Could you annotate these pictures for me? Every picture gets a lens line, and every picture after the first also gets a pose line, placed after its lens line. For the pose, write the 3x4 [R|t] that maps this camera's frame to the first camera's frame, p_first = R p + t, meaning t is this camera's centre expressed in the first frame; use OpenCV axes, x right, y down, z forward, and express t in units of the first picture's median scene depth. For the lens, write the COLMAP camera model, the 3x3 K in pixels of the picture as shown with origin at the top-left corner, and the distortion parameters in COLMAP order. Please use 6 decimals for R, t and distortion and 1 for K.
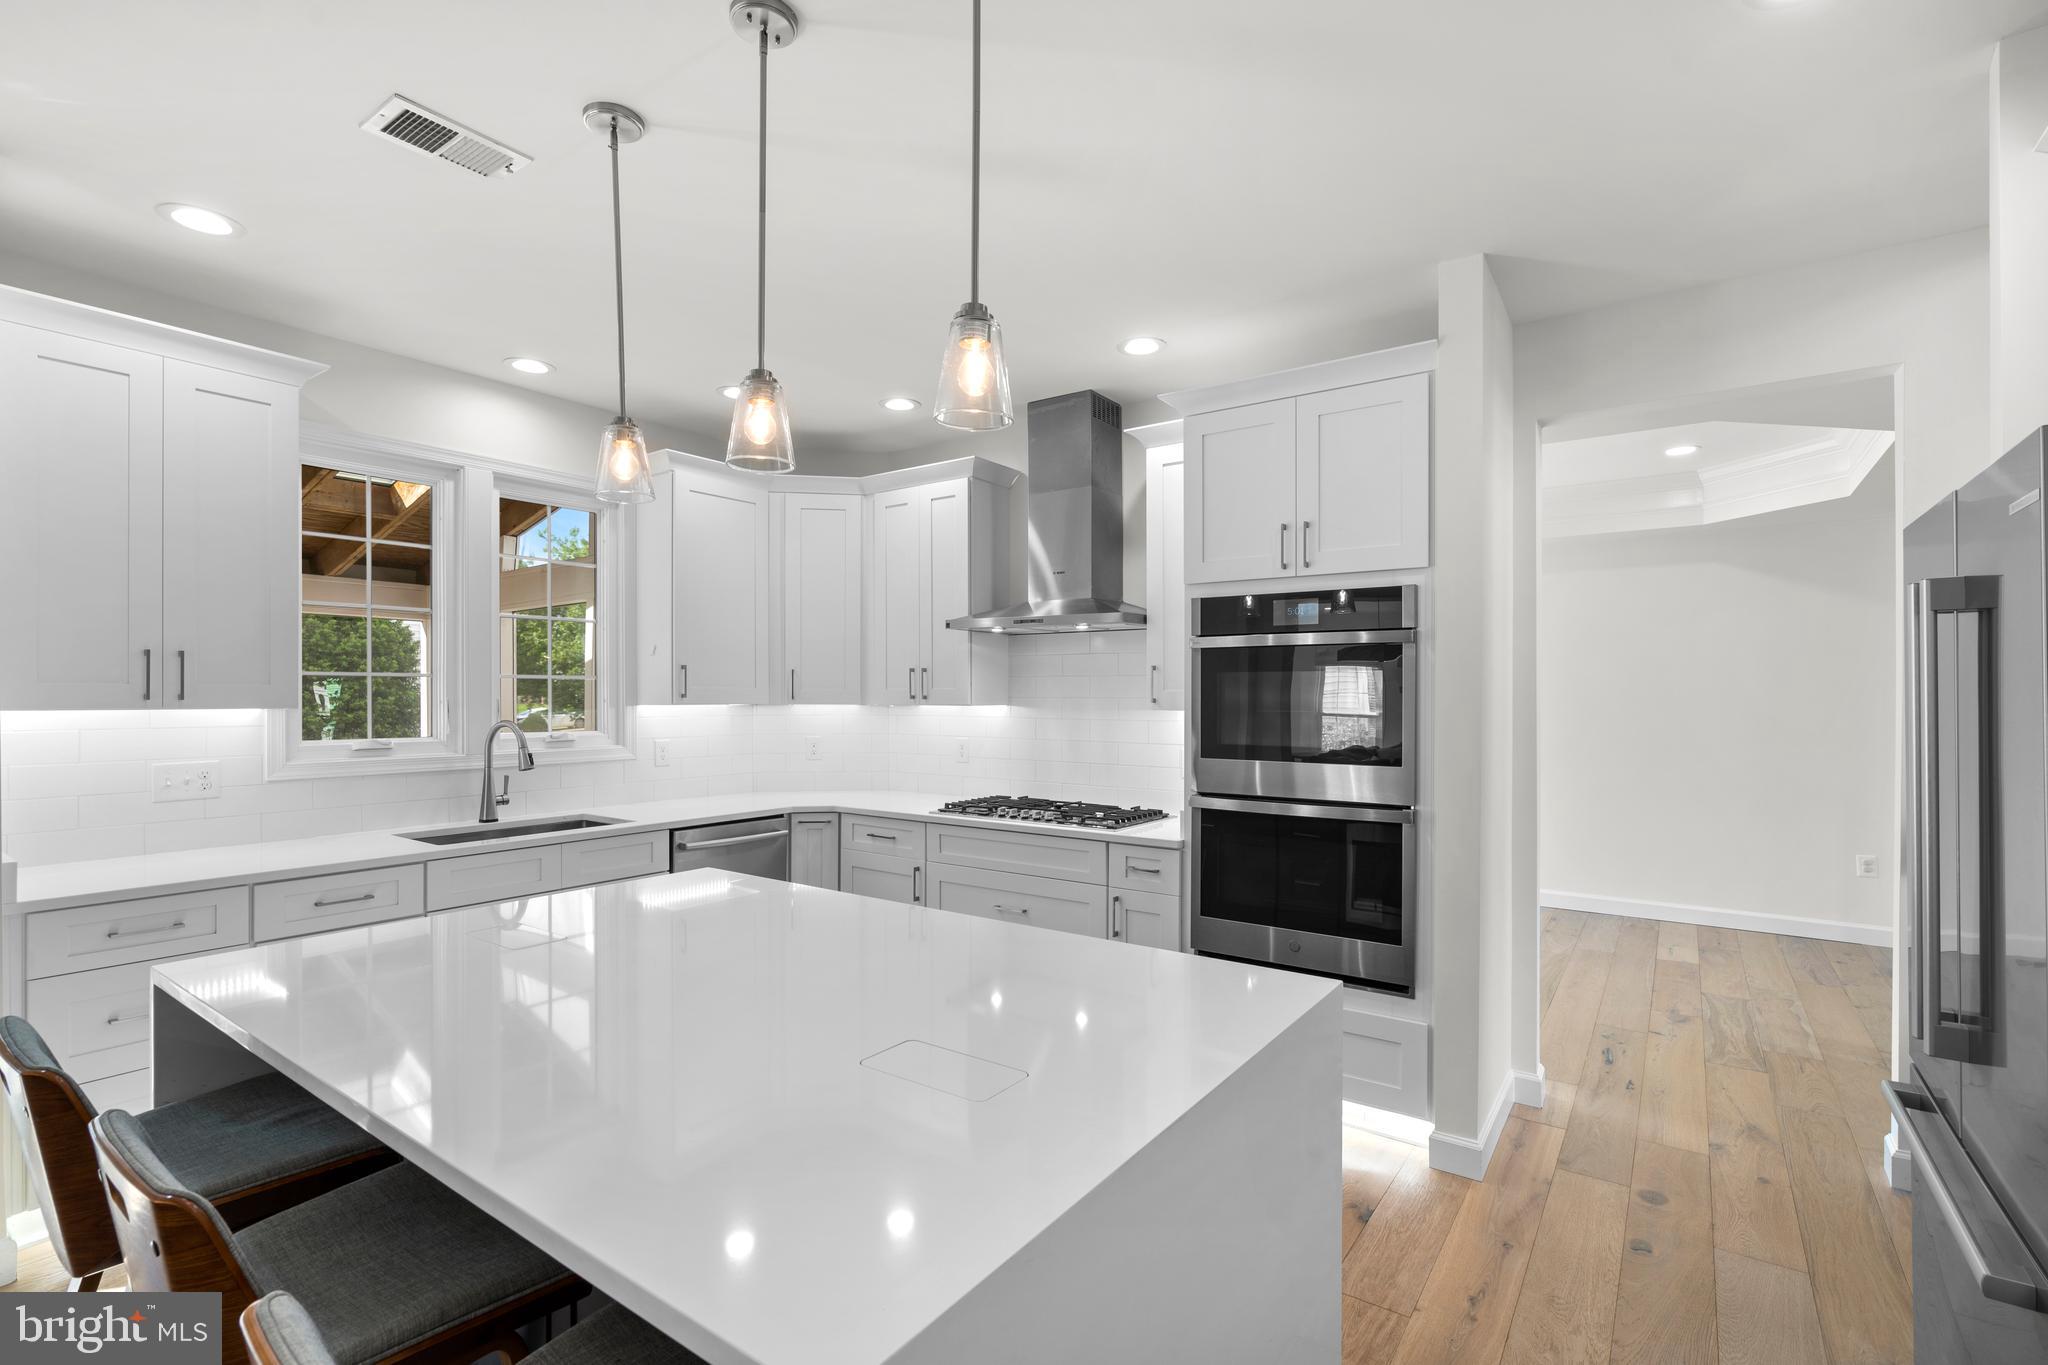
lens RADIAL K [[925.5, 0, 1028.6], [0, 925.5, 696.0], [0, 0, 1]] dist [-0.006935, 0.001399]
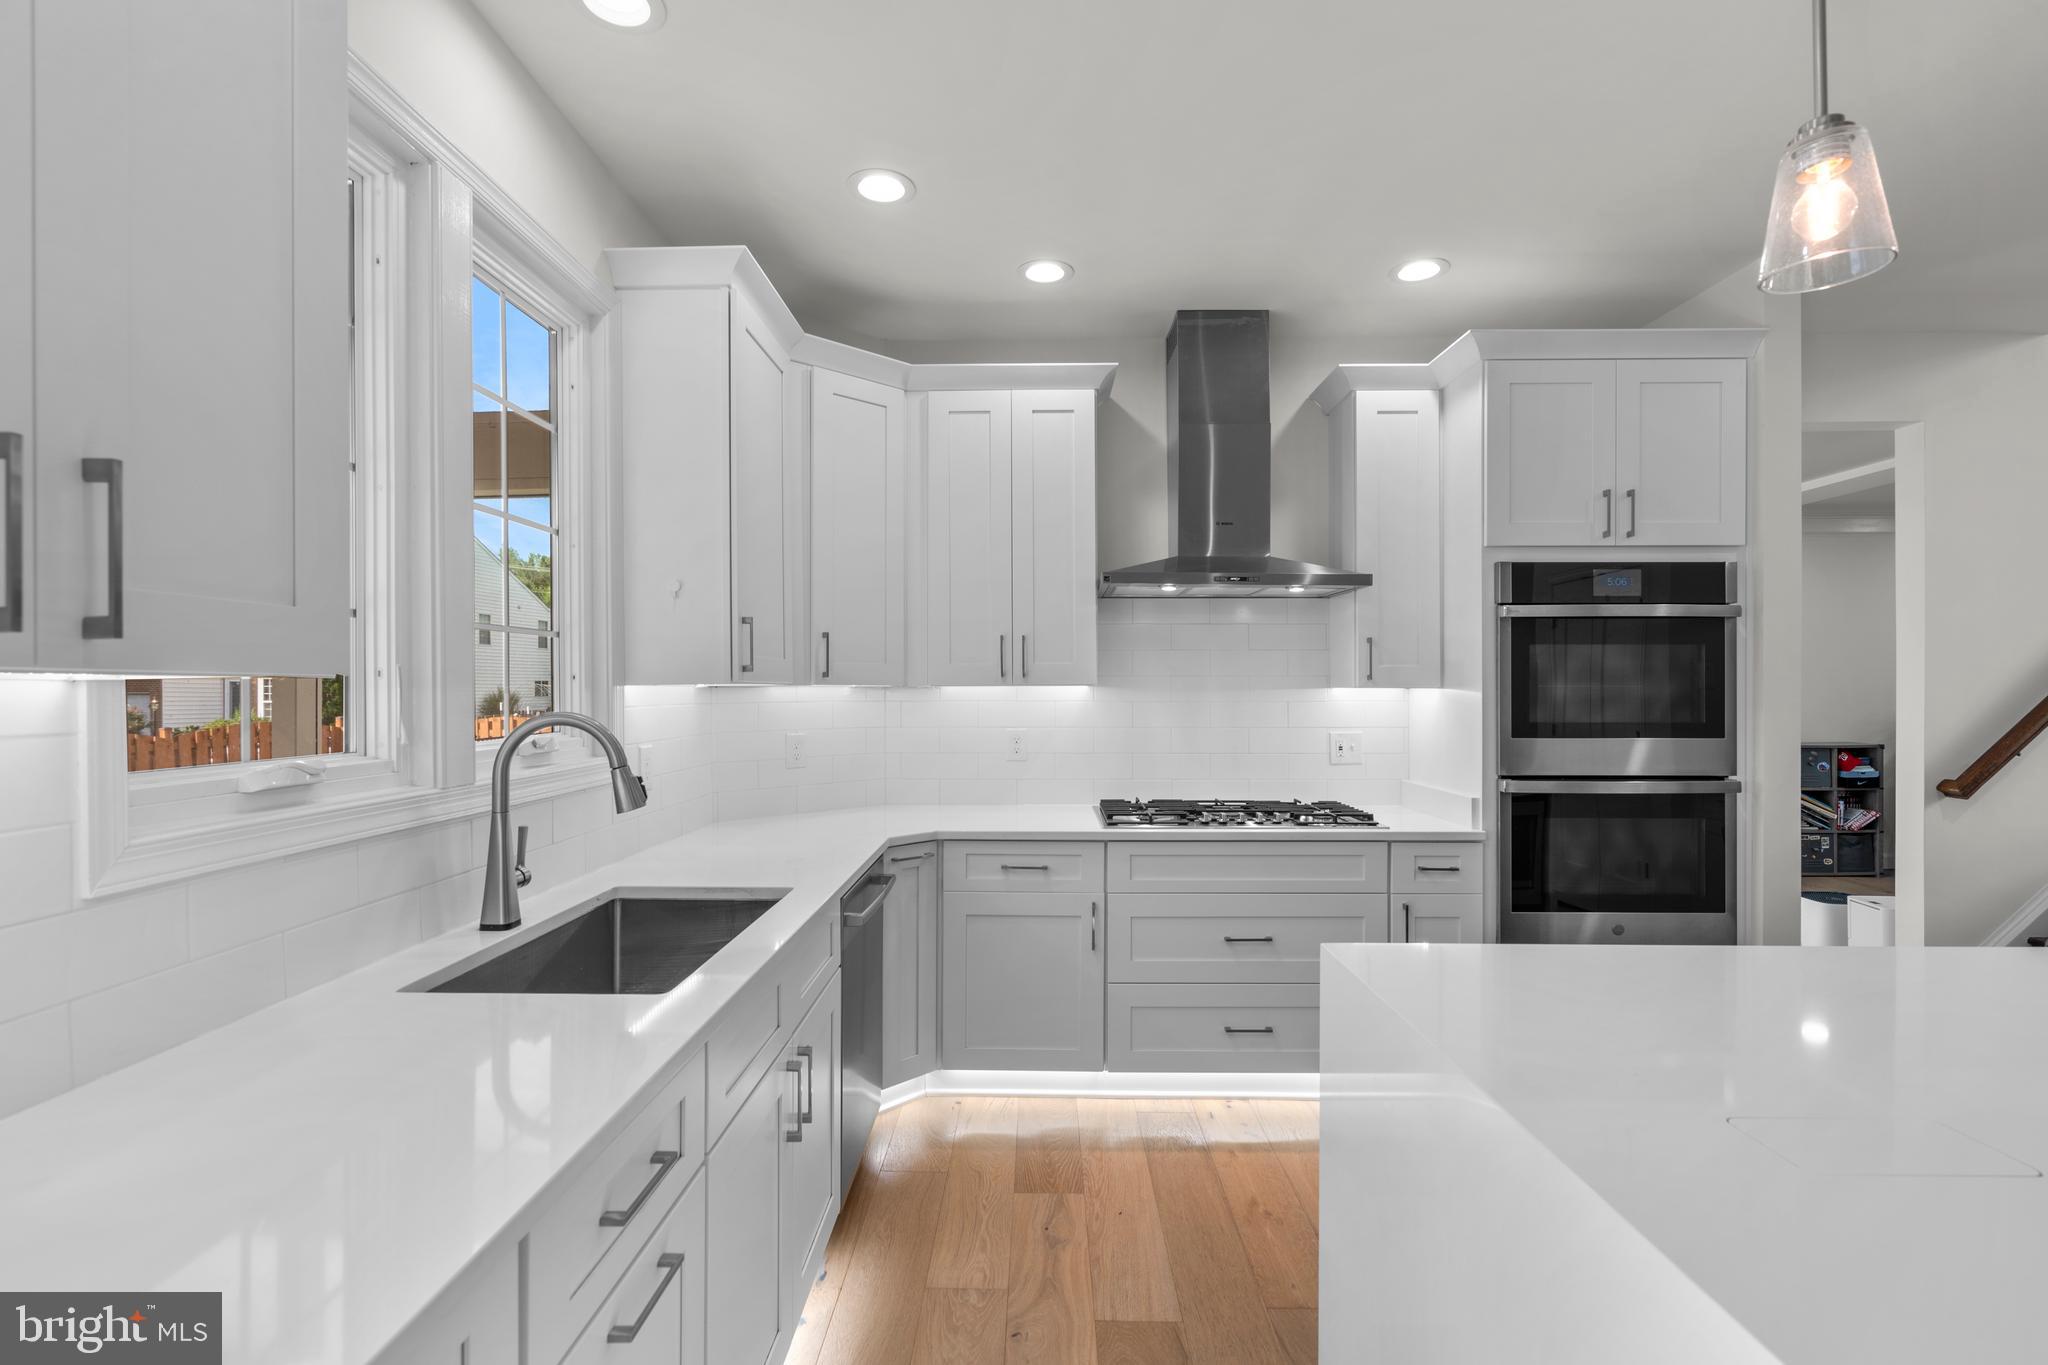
lens RADIAL K [[925.5, 0, 1022.7], [0, 925.5, 687.7], [0, 0, 1]] dist [-0.006935, 0.001399]
pose [[0.825510, -0.001988, 0.564383, -0.638442], [0.002341, 0.999997, 0.000099, 0.014107], [-0.564382, 0.001239, 0.825513, 0.461460]]
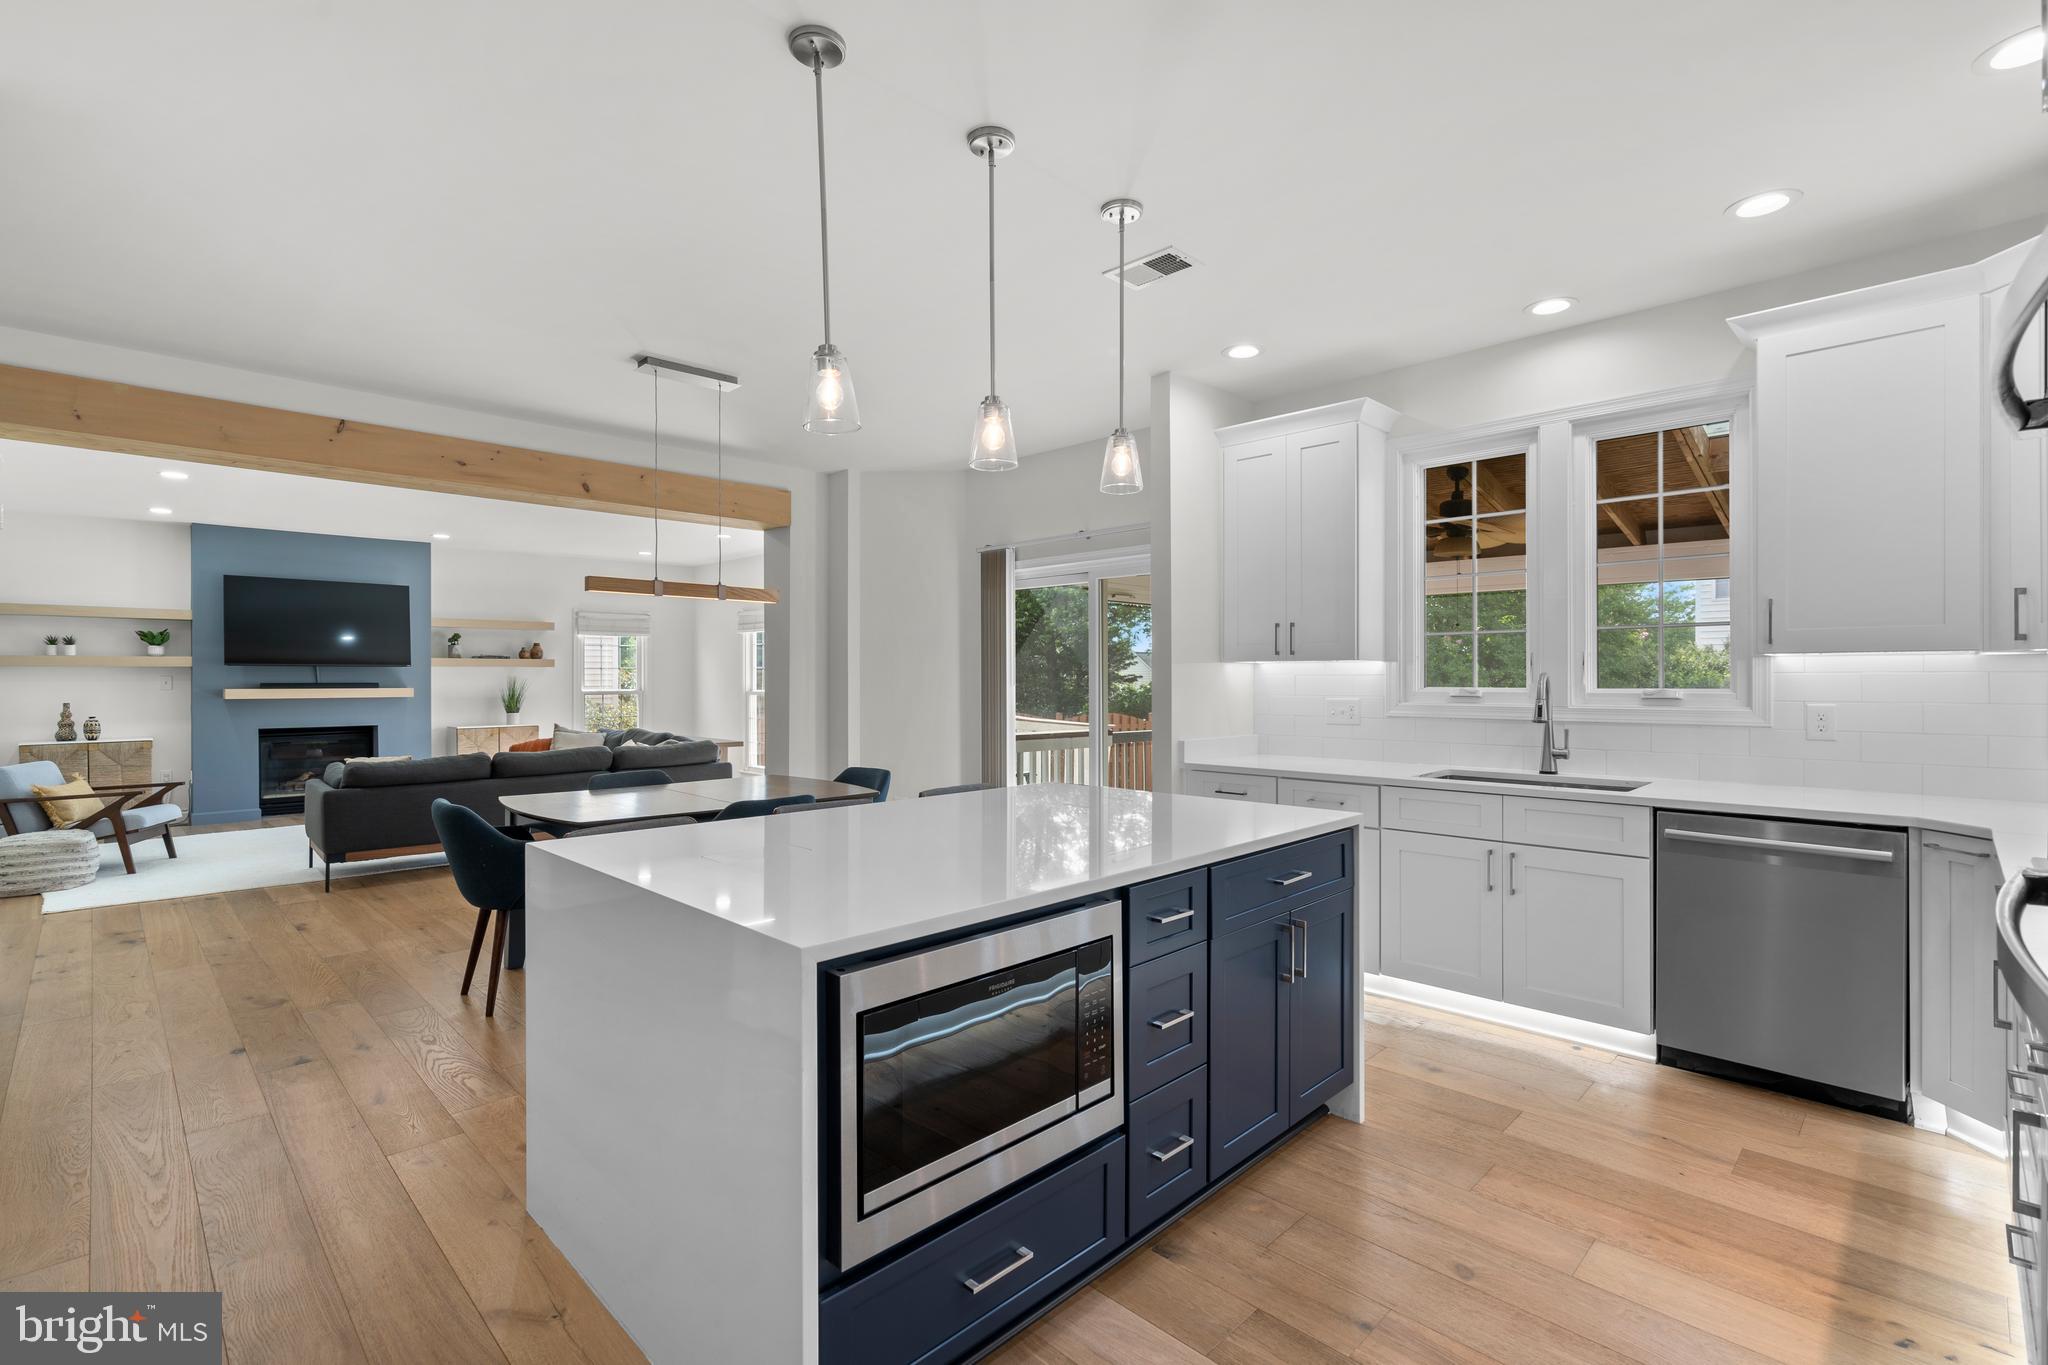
lens RADIAL K [[925.5, 0, 1018.4], [0, 925.5, 677.7], [0, 0, 1]] dist [-0.006935, 0.001399]
pose [[-0.167086, 0.000210, -0.985942, 0.507132], [0.002413, 0.999997, -0.000196, 0.031060], [0.985939, -0.002412, -0.167086, 0.605077]]
